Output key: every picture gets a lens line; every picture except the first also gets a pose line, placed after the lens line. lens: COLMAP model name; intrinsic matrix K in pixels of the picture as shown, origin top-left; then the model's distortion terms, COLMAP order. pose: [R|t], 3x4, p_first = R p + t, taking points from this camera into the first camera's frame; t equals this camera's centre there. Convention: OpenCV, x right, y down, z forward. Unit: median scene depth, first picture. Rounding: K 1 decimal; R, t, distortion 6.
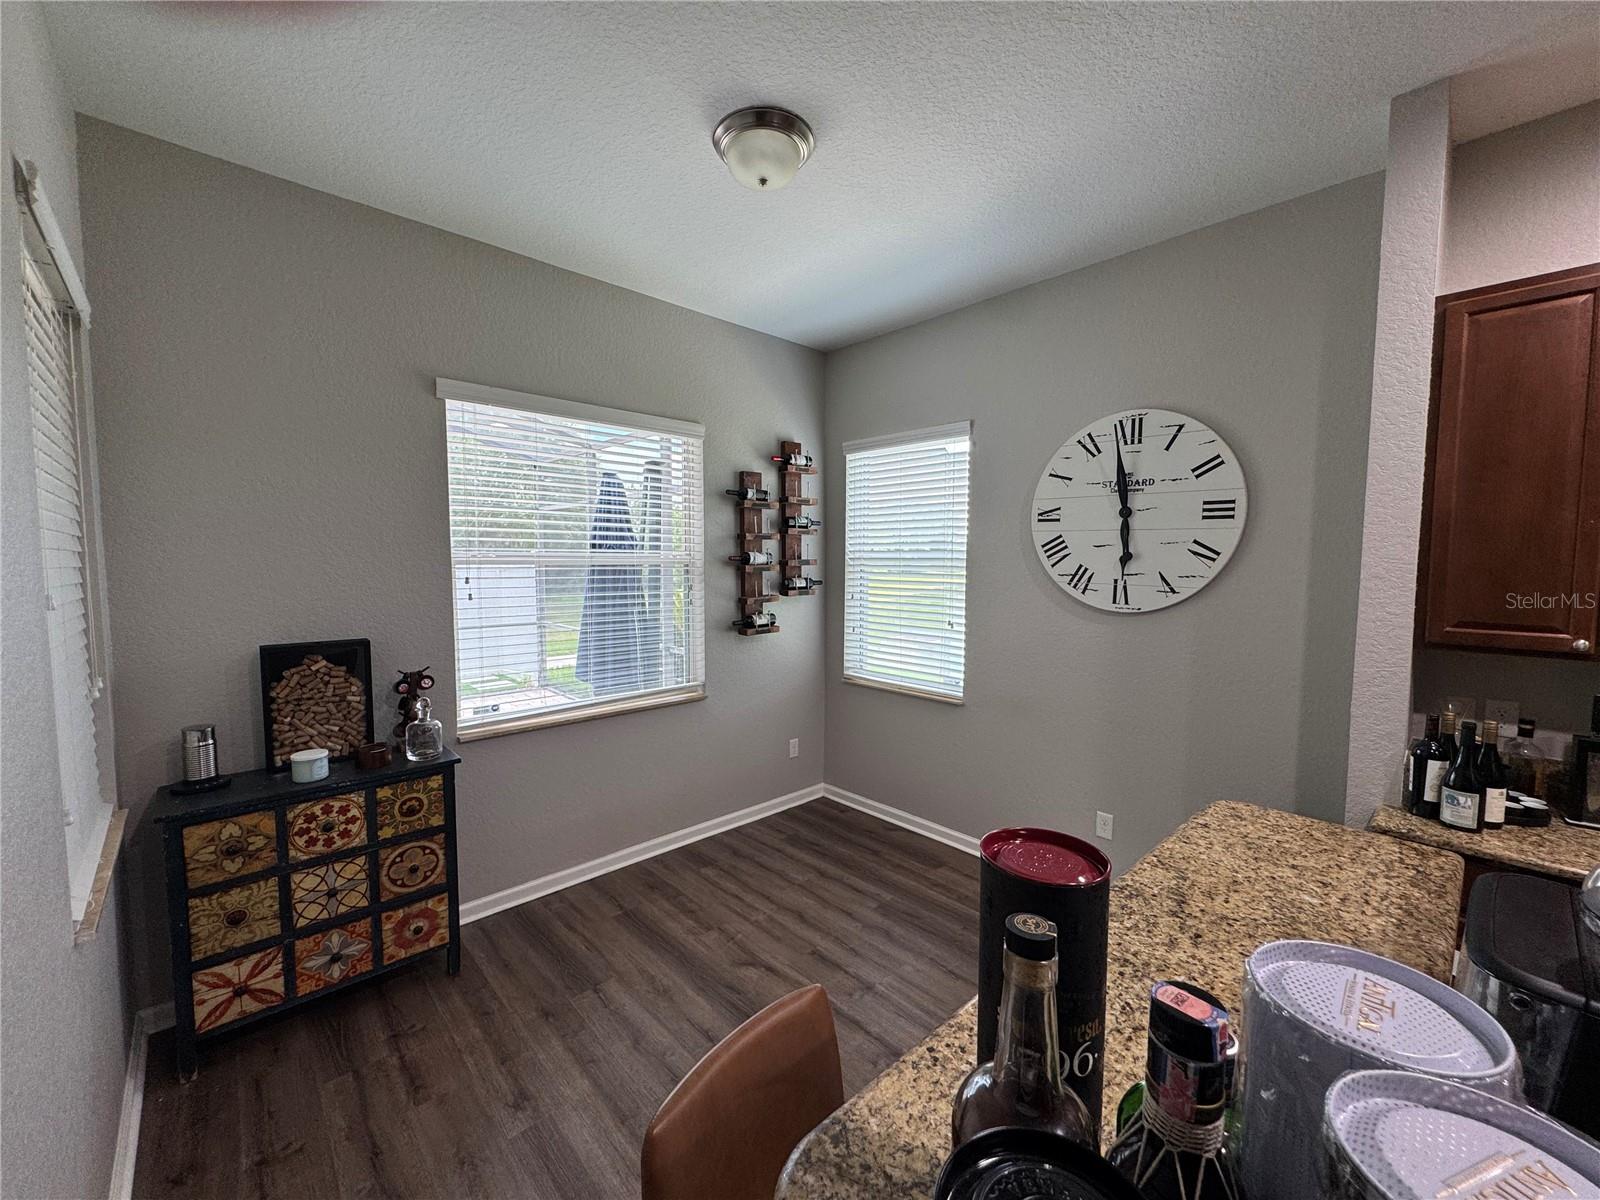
lens RADIAL K [[629.8, 0, 799.9], [0, 629.8, 596.1], [0, 0, 1]] dist [-0.009482, 0.000737]
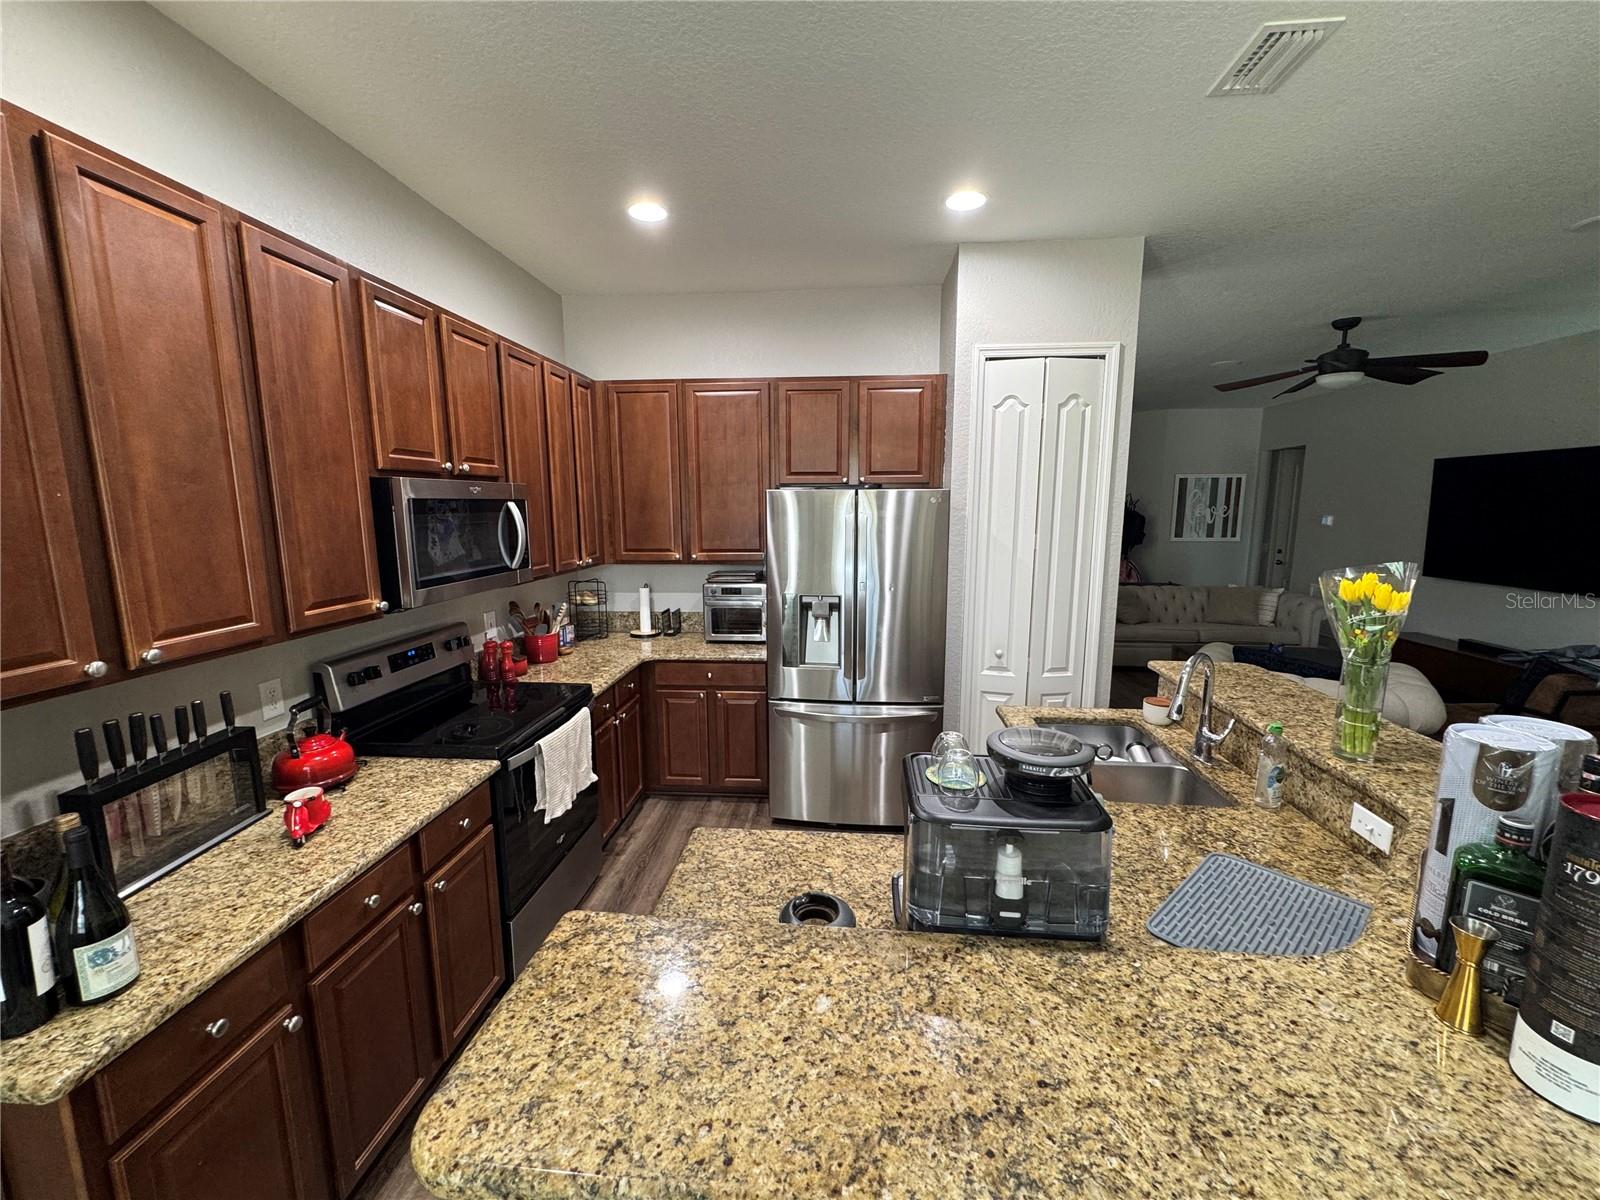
lens RADIAL K [[629.8, 0, 814.0], [0, 629.8, 600.8], [0, 0, 1]] dist [-0.009482, 0.000737]
pose [[-0.677678, -0.110131, 0.727065, 0.232565], [0.048566, 0.979860, 0.193689, -0.125141], [-0.733753, 0.166569, -0.658681, 1.091800]]
